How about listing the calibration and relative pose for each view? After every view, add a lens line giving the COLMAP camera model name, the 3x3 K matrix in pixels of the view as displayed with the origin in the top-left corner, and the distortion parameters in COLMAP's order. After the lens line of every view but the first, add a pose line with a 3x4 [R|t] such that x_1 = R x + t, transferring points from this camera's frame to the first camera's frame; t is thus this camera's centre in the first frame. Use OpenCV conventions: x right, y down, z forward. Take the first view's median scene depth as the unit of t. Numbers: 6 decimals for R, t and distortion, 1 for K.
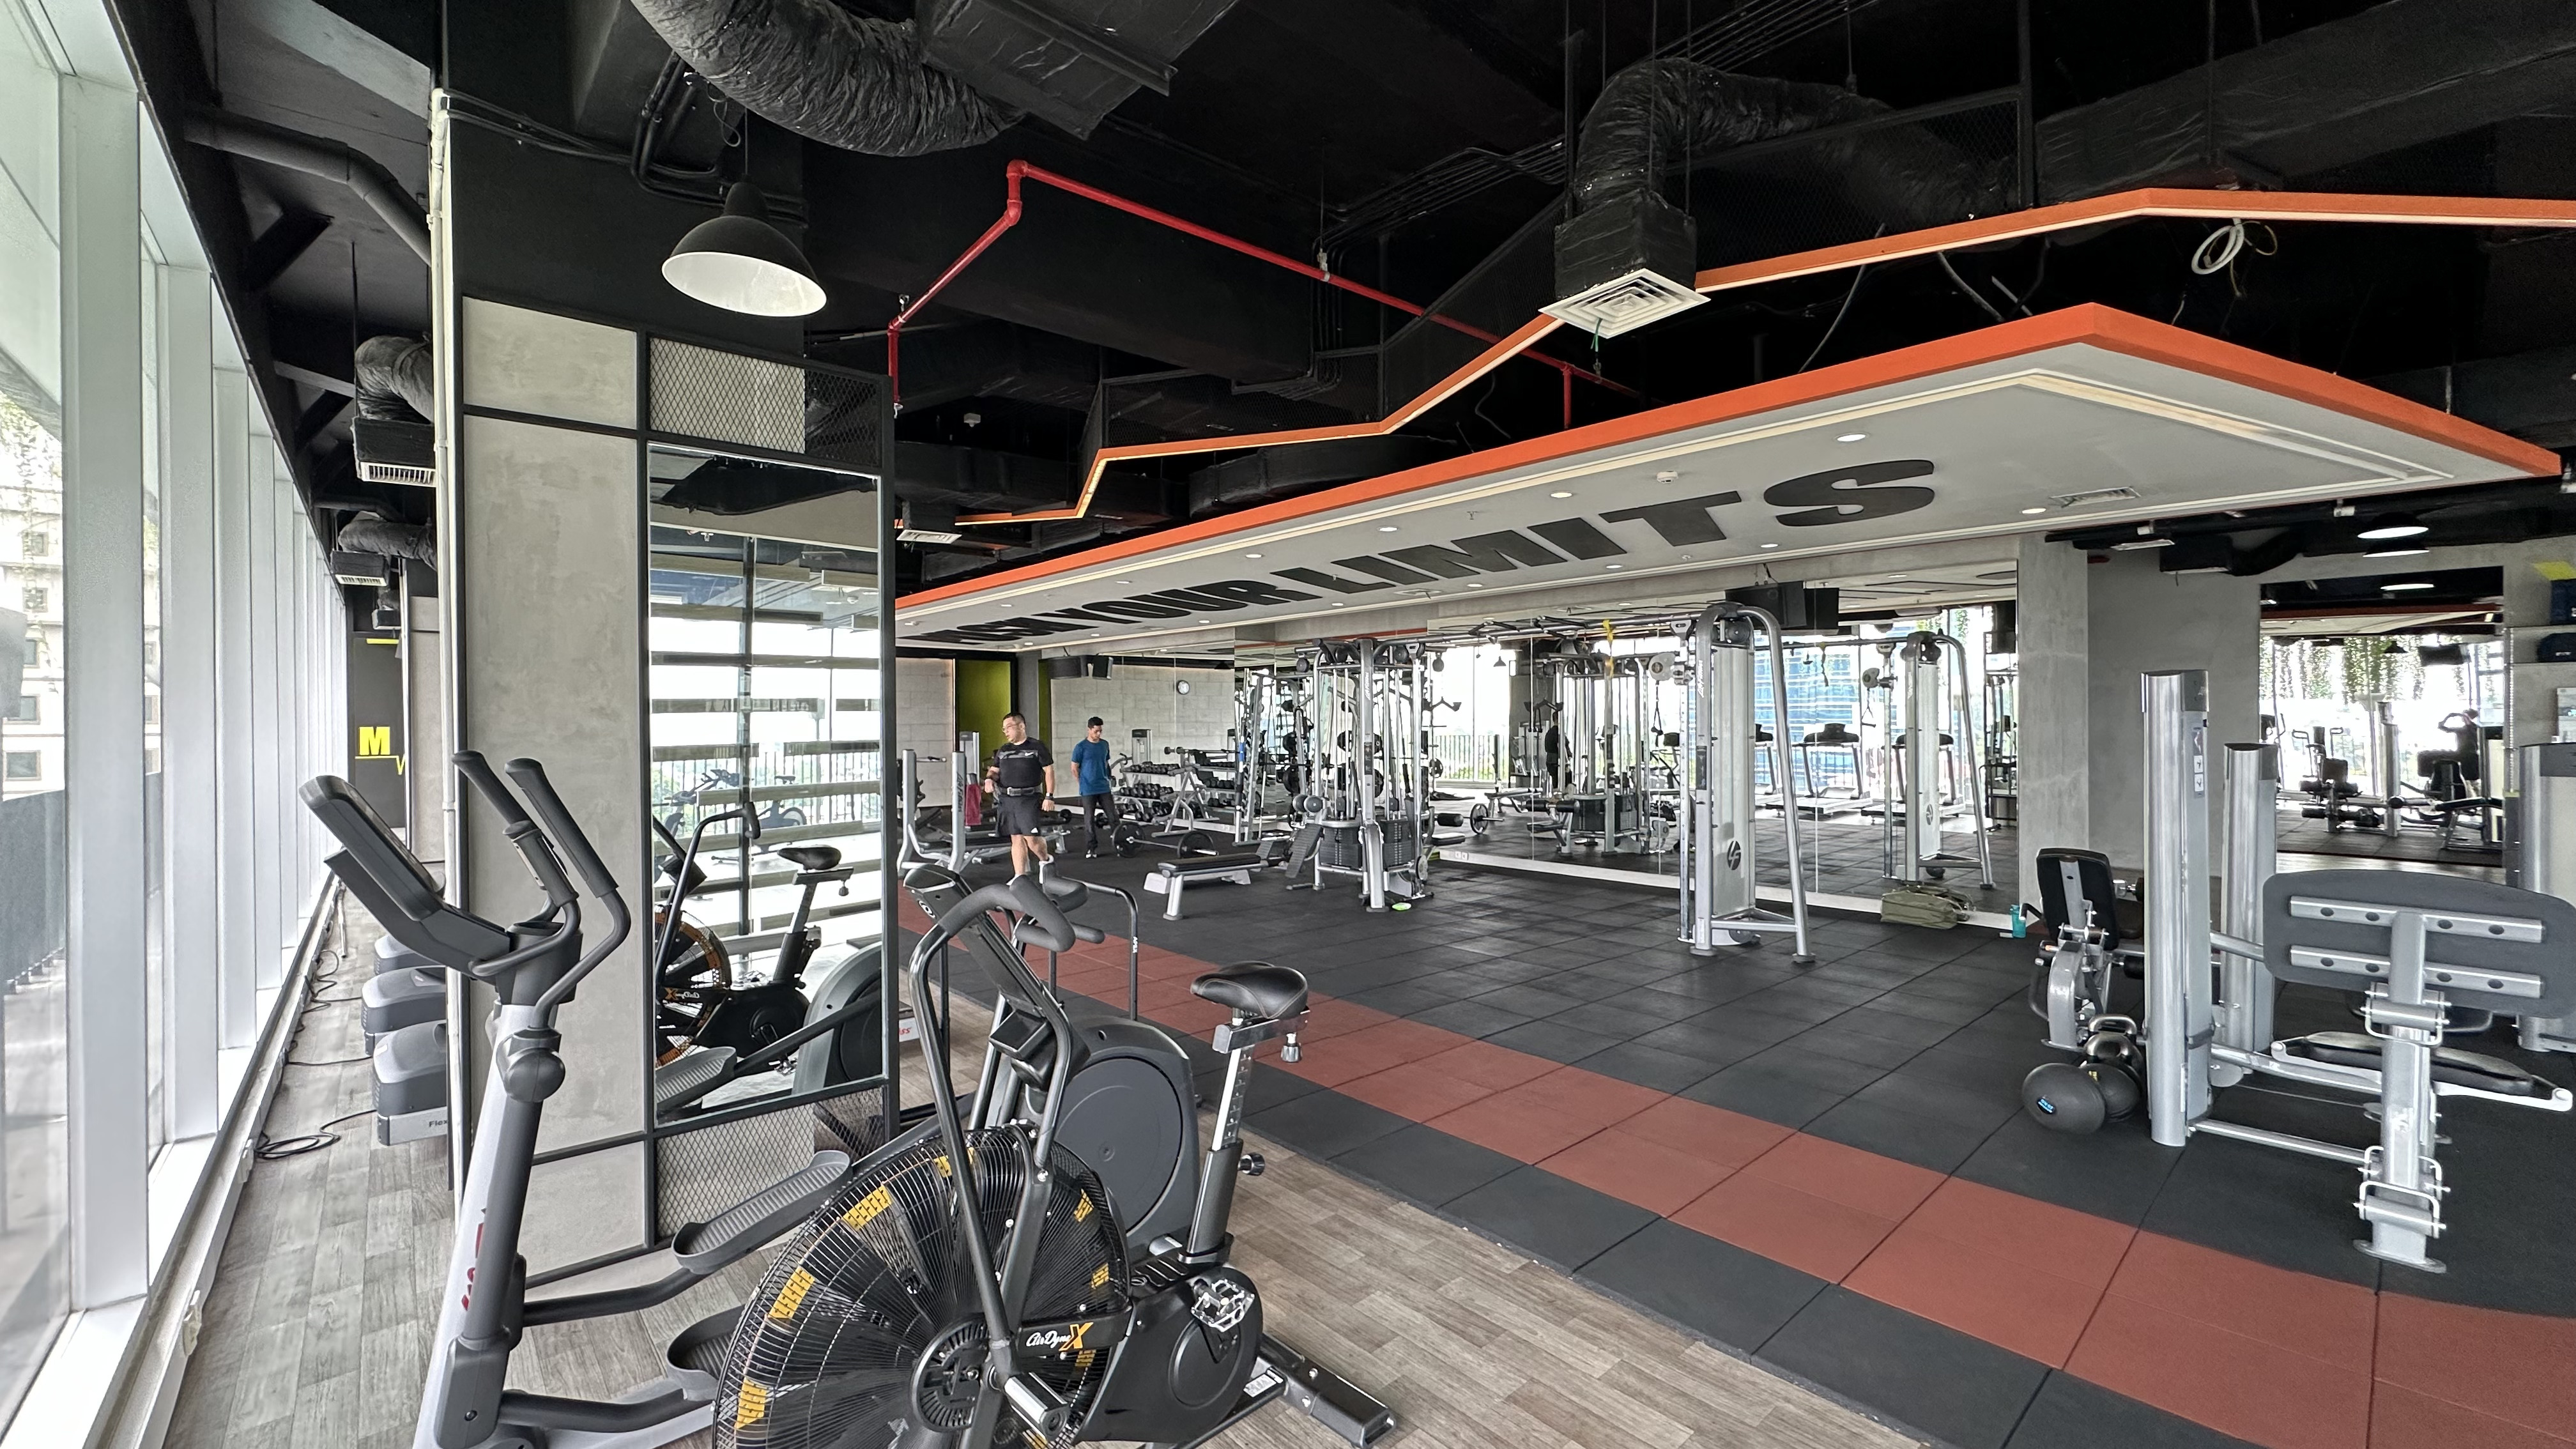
lens RADIAL K [[1012.6, 0, 1288.0], [0, 1012.6, 724.5], [0, 0, 1]] dist [0.001087, -0.006267]
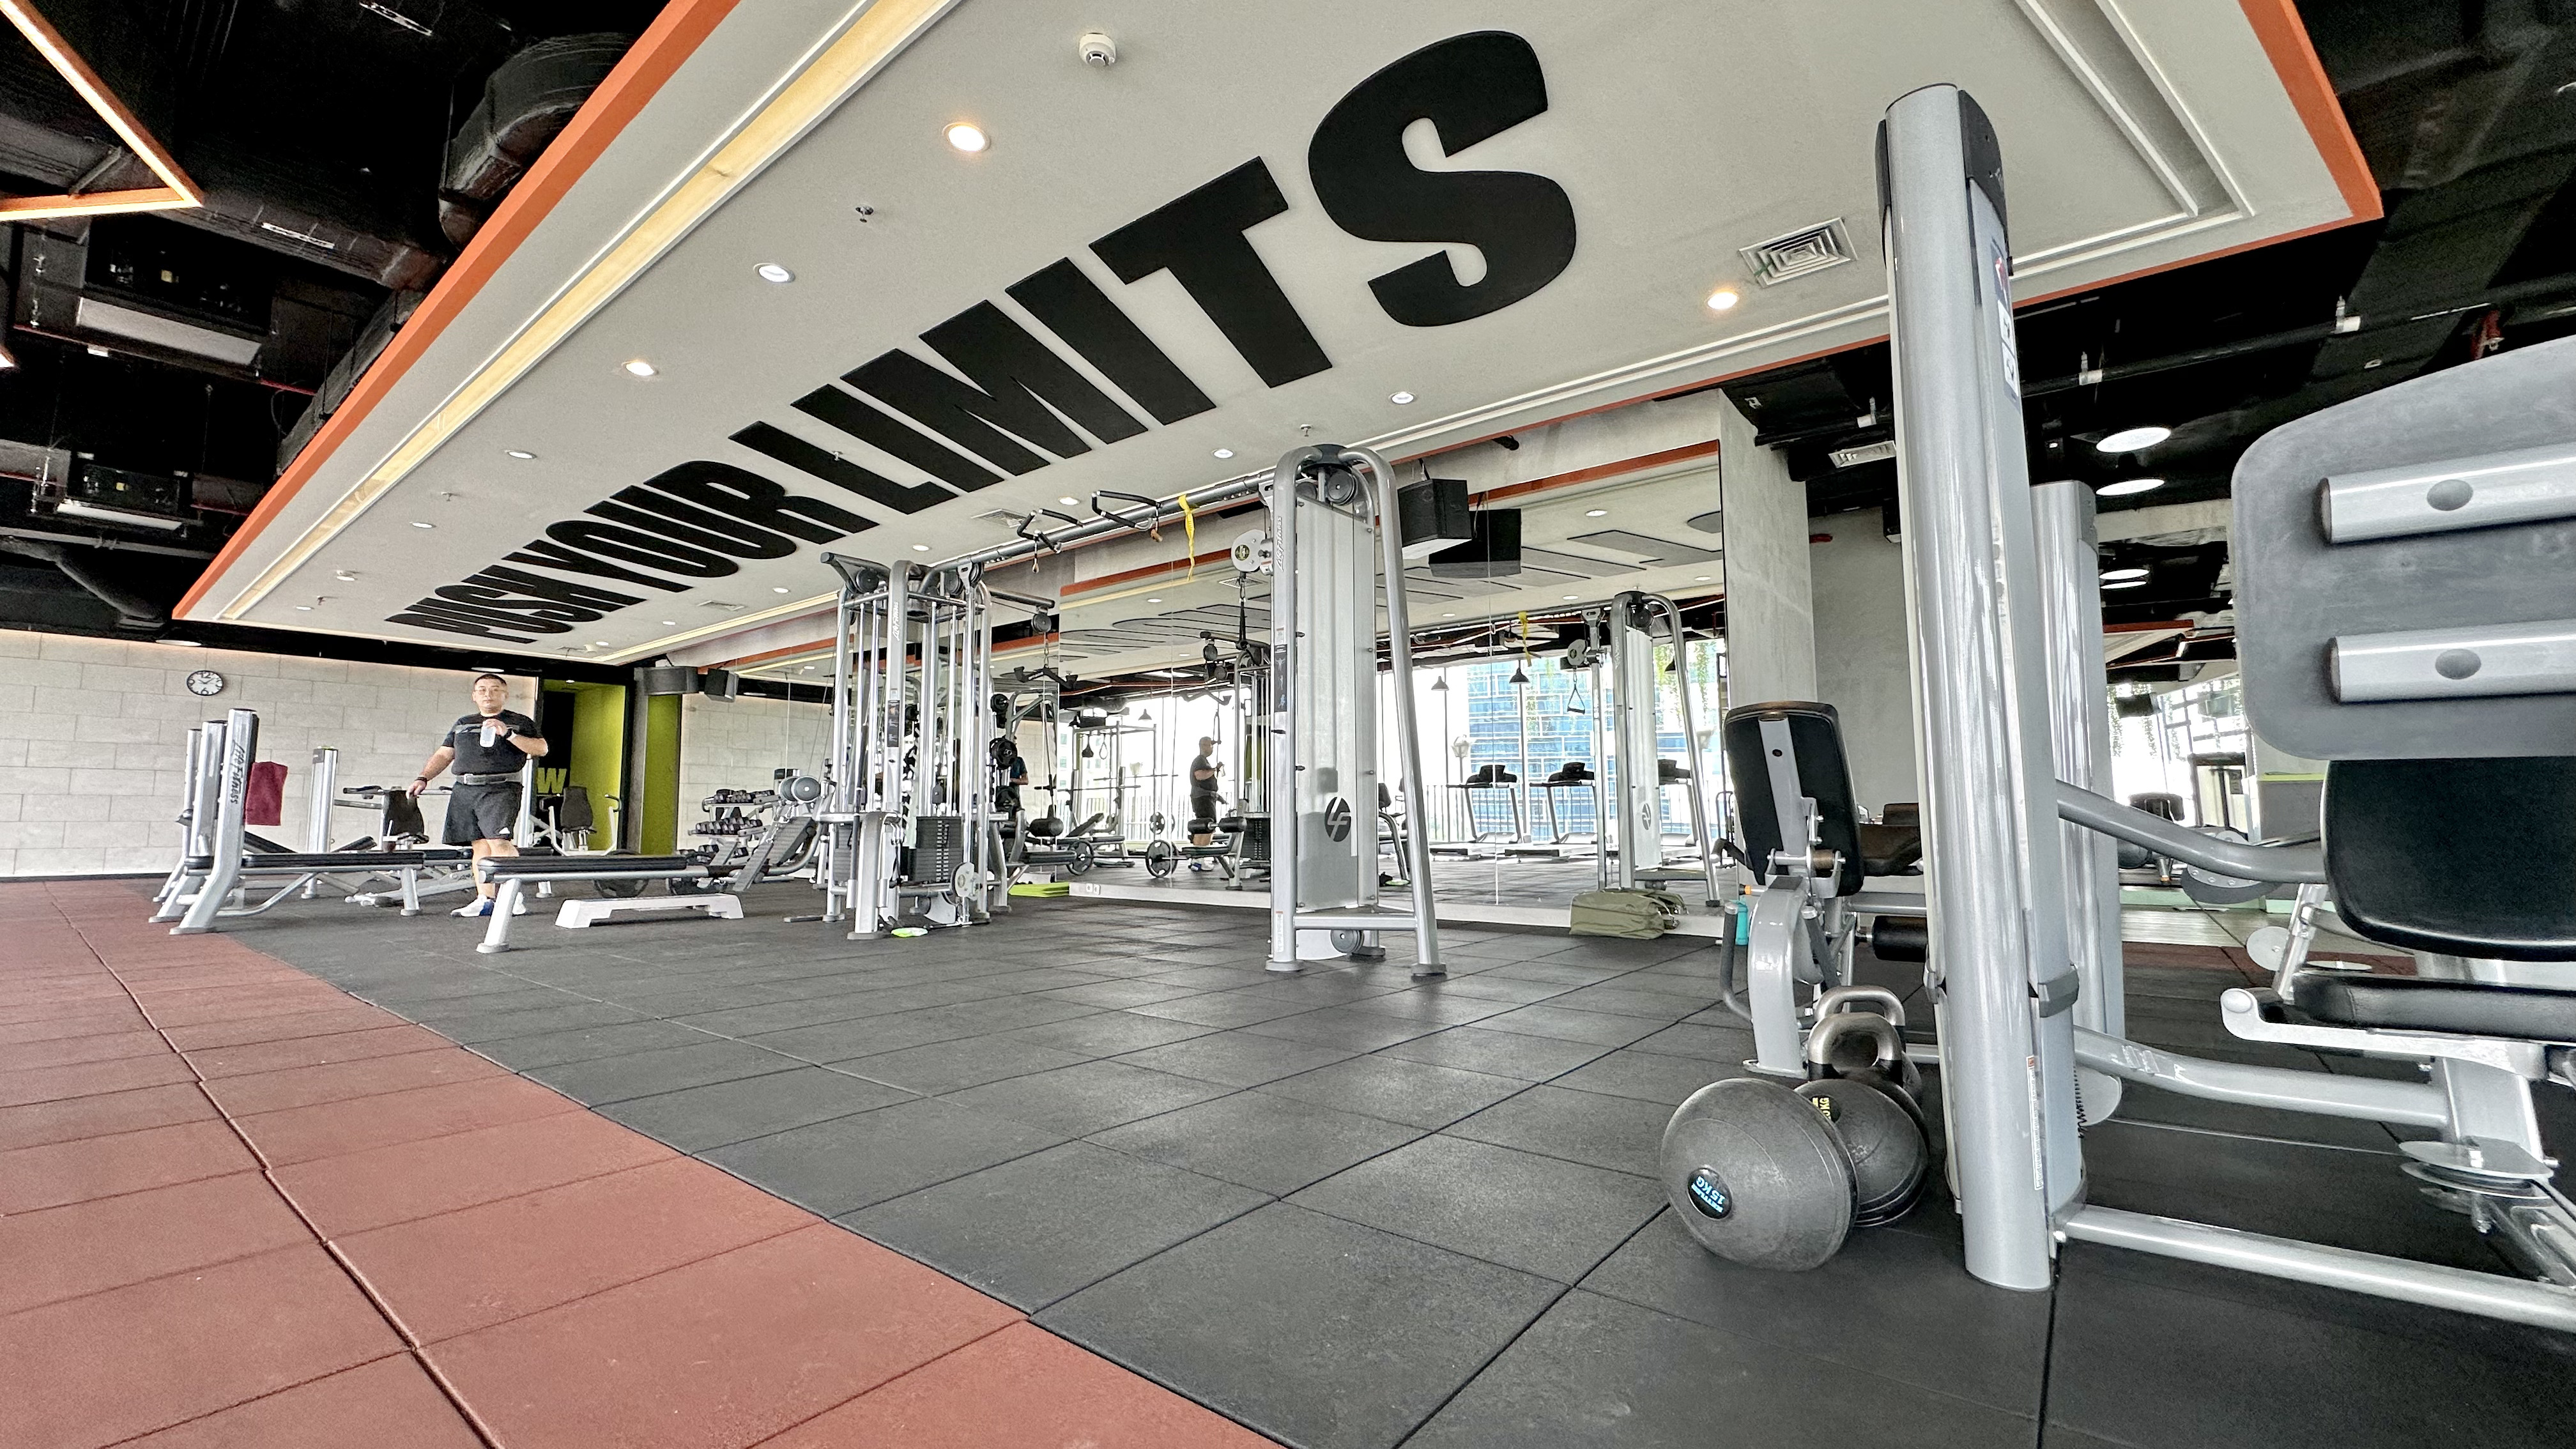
lens RADIAL K [[1012.6, 0, 1288.0], [0, 1012.6, 724.5], [0, 0, 1]] dist [0.001087, -0.006267]
pose [[0.983764, 0.022716, 0.178023, 0.411555], [-0.004771, 0.994917, -0.100585, 0.190529], [-0.179403, 0.098102, 0.978872, 0.504534]]
